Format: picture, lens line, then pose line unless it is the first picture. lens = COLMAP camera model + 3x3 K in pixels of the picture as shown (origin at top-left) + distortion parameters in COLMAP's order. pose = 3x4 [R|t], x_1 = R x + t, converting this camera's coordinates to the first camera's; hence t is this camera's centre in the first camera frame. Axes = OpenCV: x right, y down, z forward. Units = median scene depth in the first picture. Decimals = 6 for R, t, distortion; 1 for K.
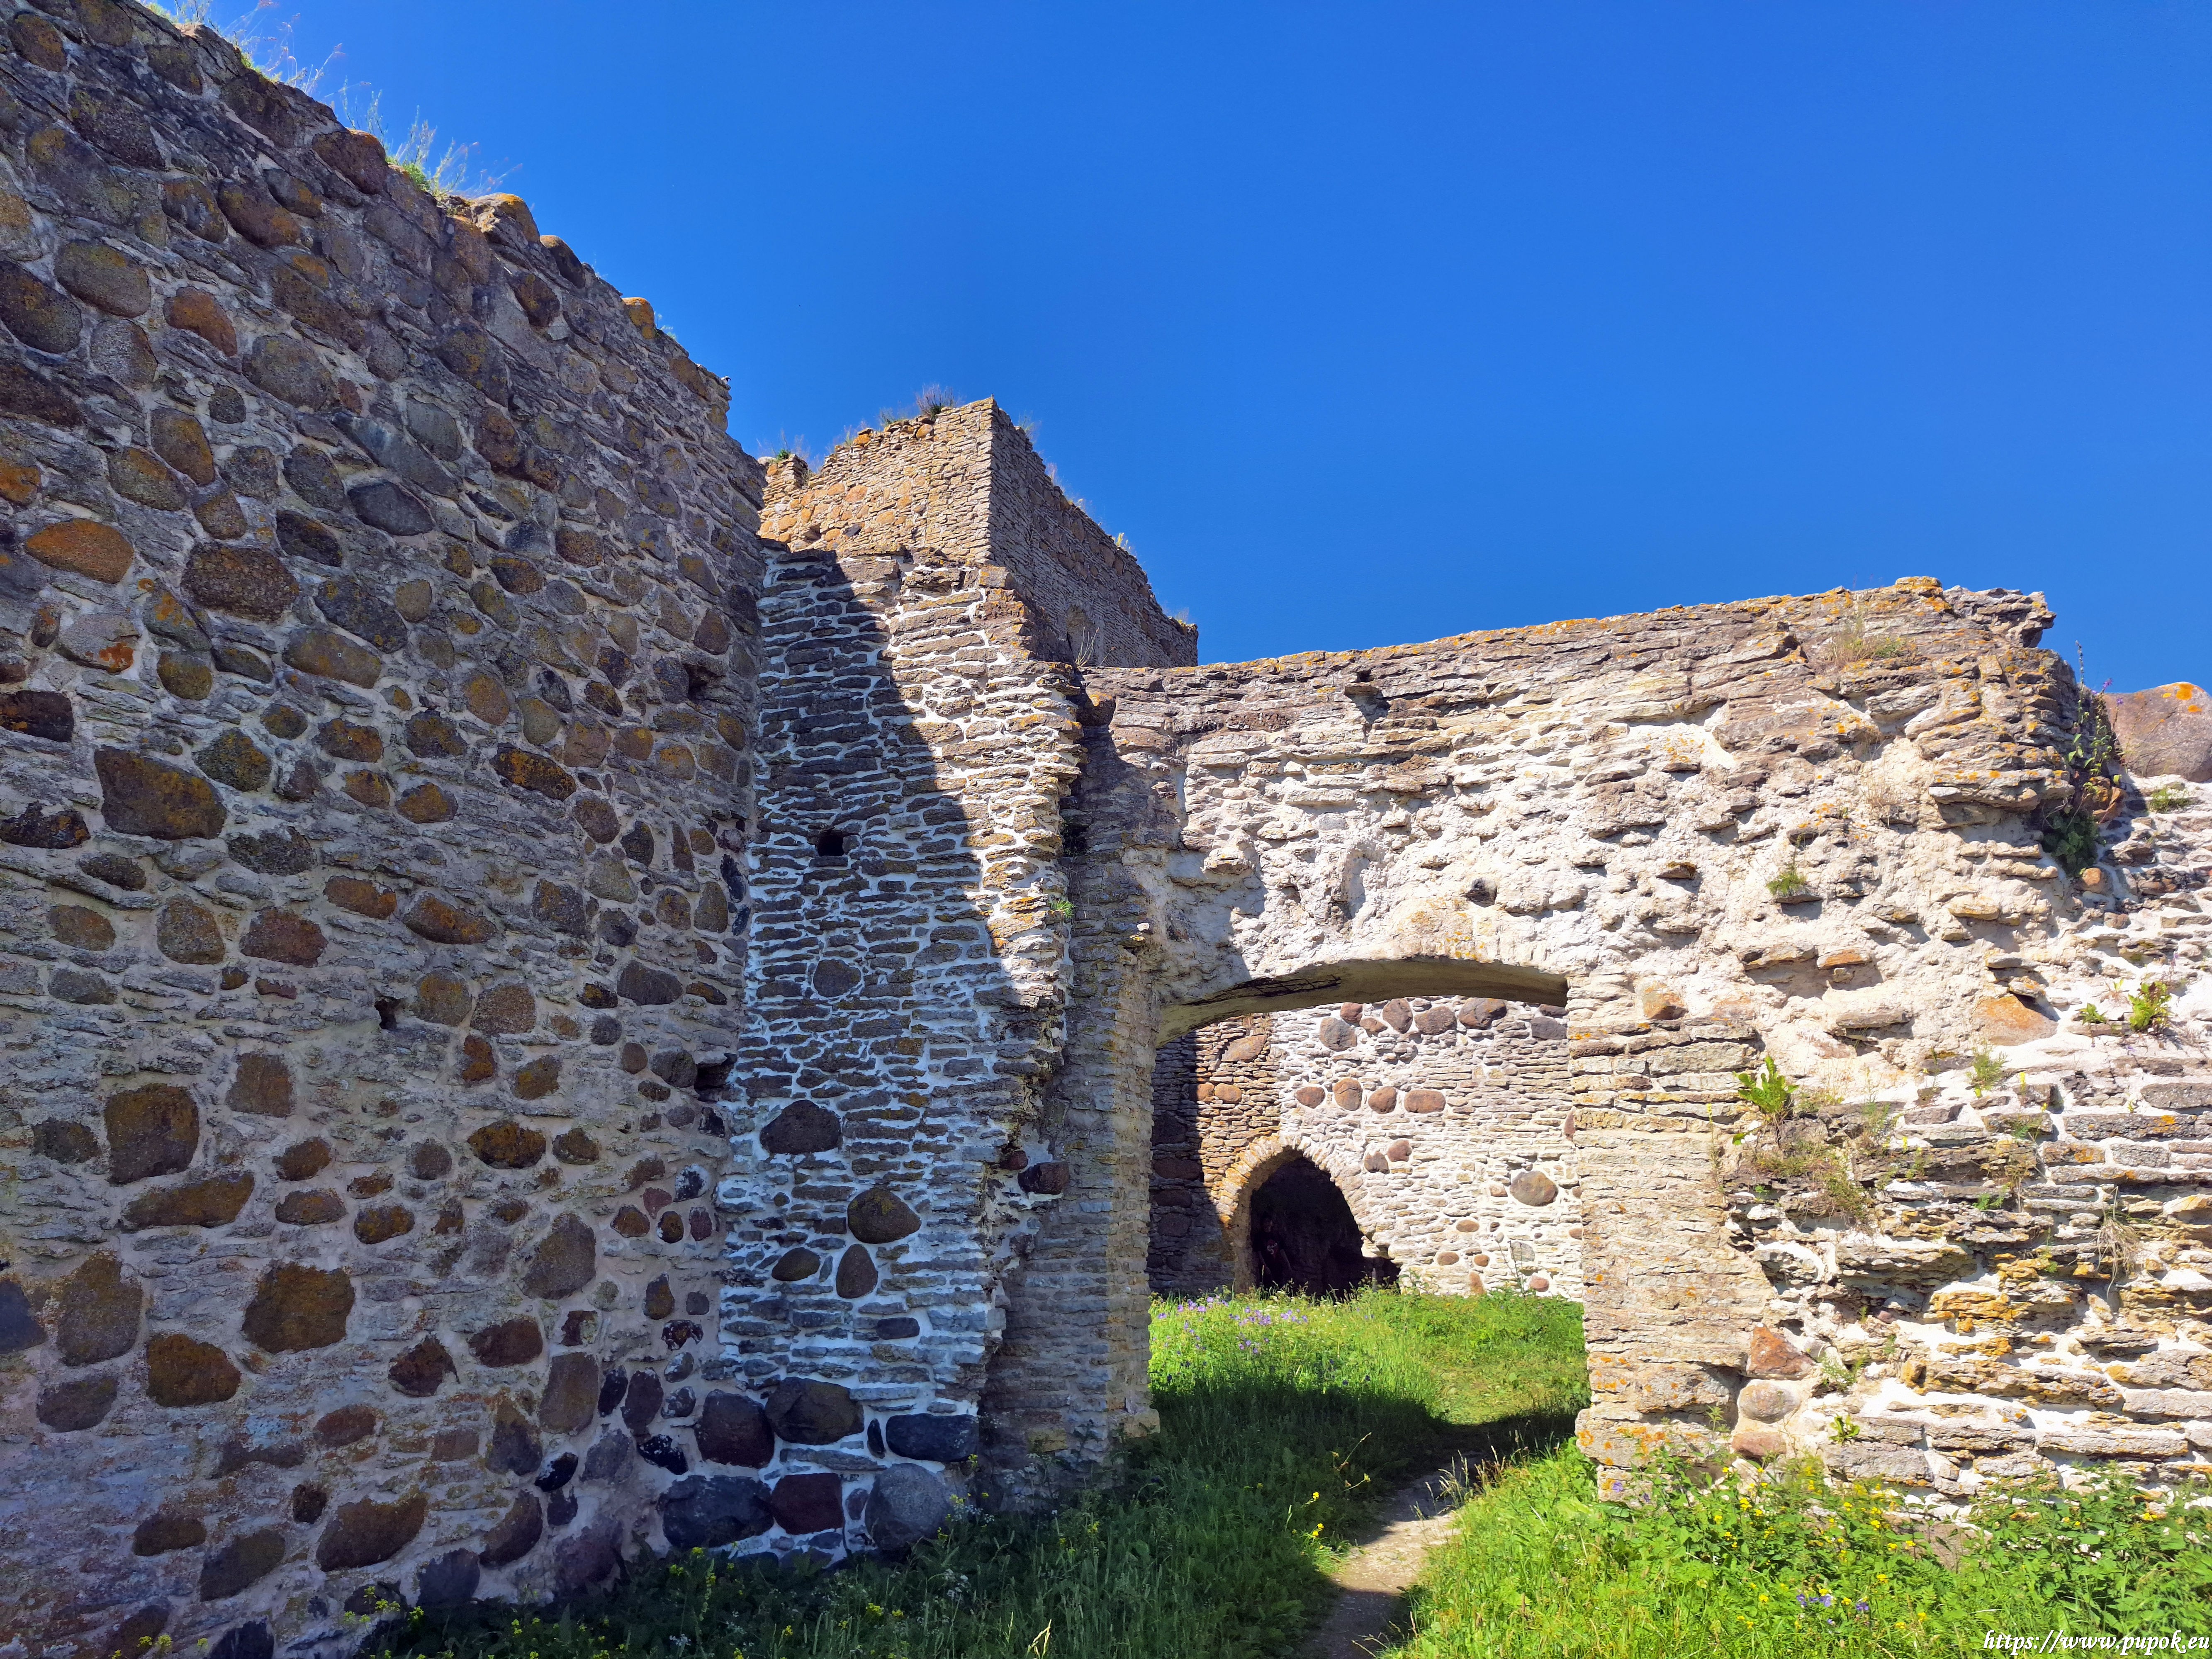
lens RADIAL K [[1490.9, 0, 1113.4], [0, 1490.9, 849.4], [0, 0, 1]] dist [0.106770, -0.140914]
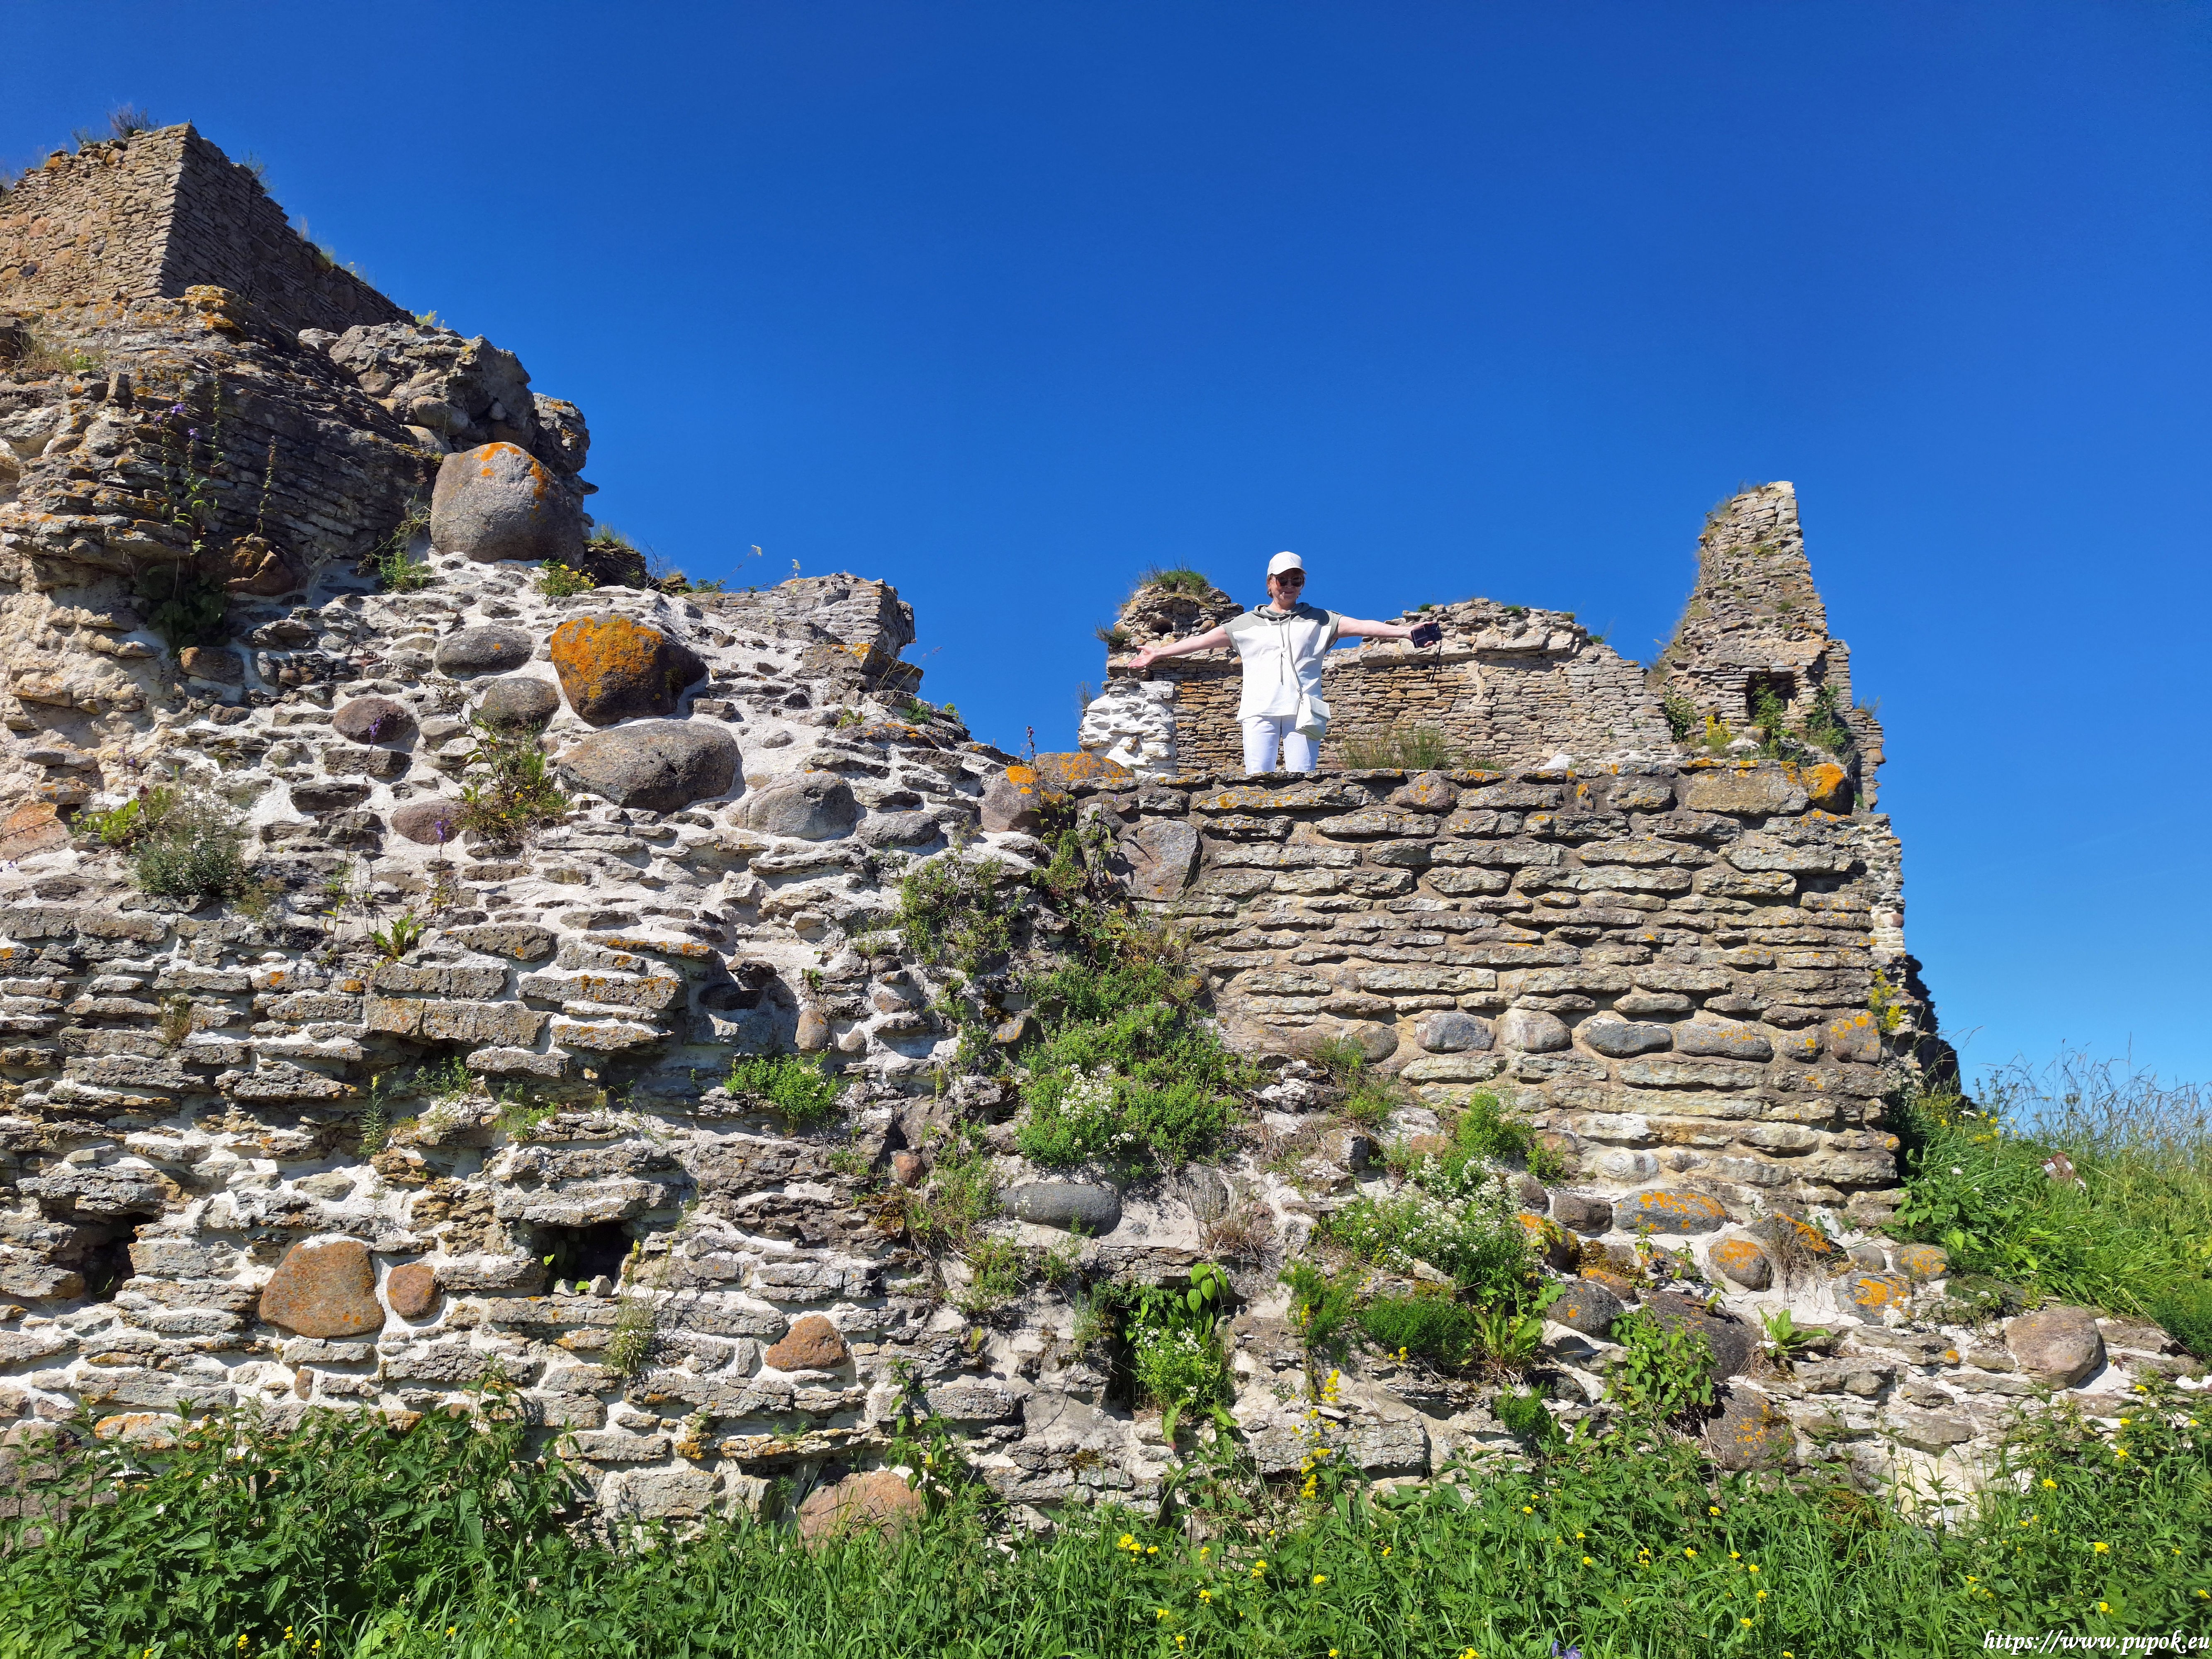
lens RADIAL K [[1507.2, 0, 1106.1], [0, 1507.2, 872.7], [0, 0, 1]] dist [-0.000569, -0.002325]
pose [[0.988826, 0.038657, 0.143977, 0.998176], [-0.053391, 0.993562, 0.099922, 0.025126], [-0.139187, -0.106493, 0.984523, 0.137744]]
